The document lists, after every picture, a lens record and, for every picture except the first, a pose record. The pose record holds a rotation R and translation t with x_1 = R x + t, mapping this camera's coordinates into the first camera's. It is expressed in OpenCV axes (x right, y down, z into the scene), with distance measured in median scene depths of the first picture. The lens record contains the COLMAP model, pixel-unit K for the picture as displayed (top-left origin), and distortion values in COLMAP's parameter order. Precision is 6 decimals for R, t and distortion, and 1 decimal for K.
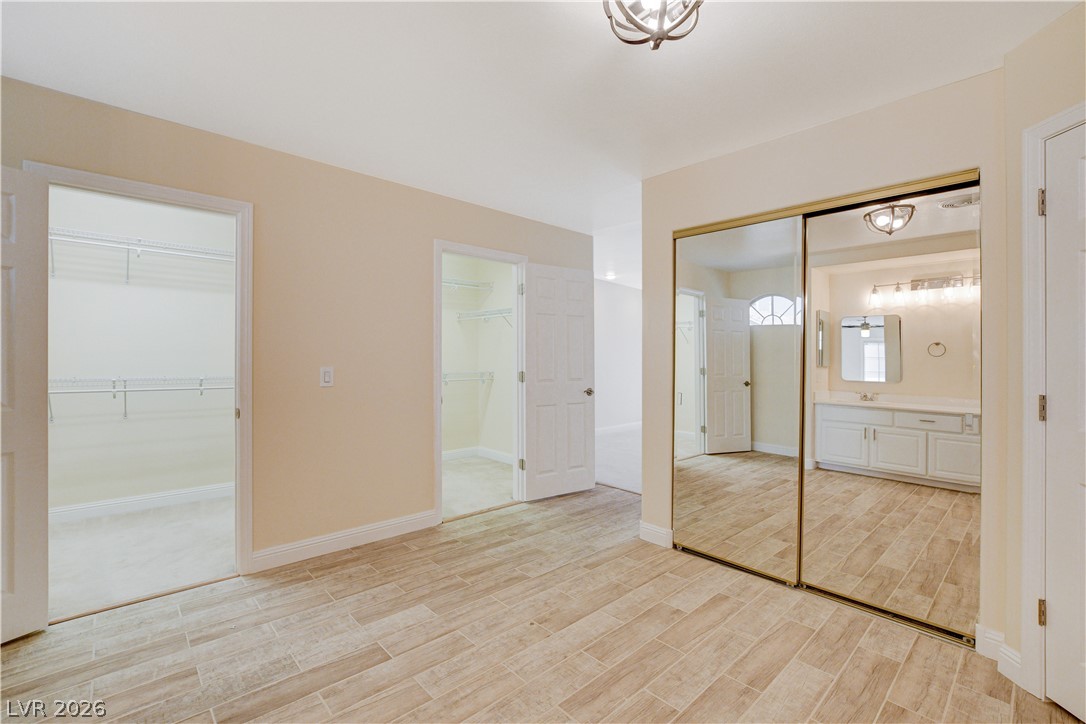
lens RADIAL K [[469.2, 0, 536.8], [0, 469.2, 358.8], [0, 0, 1]] dist [-0.010603, 0.000152]
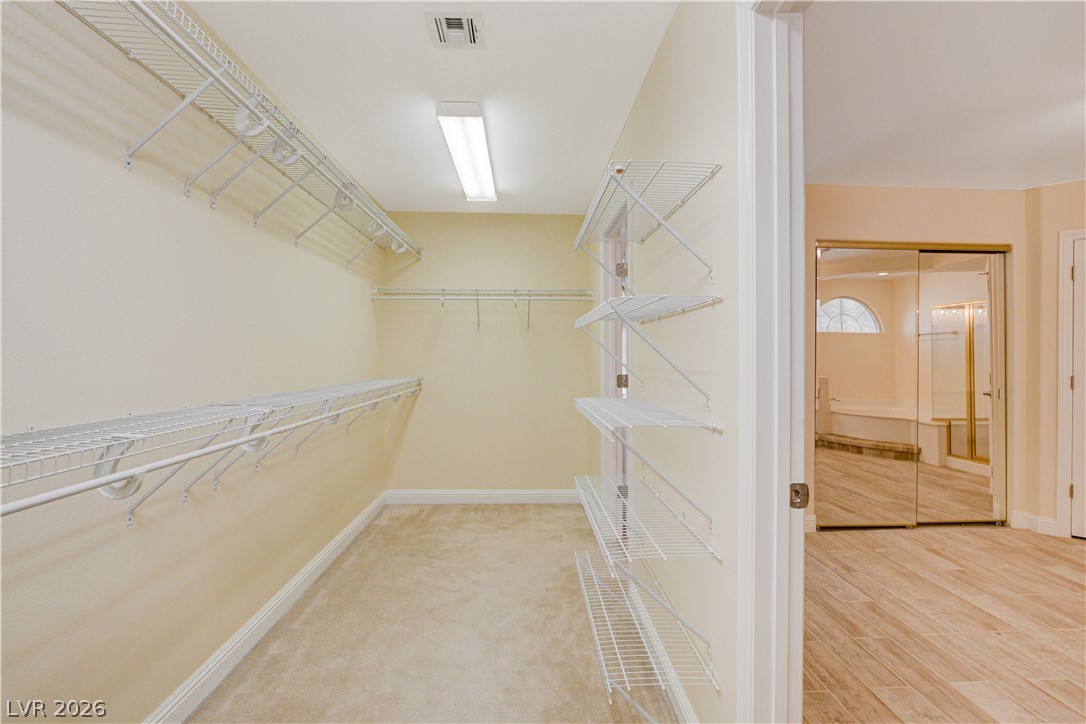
lens RADIAL K [[469.2, 0, 540.5], [0, 469.2, 359.2], [0, 0, 1]] dist [-0.010603, 0.000152]
pose [[0.644836, 0.000963, 0.764320, -1.156787], [0.003412, 0.999986, -0.004139, 0.009202], [-0.764313, 0.005277, 0.644824, 0.959840]]
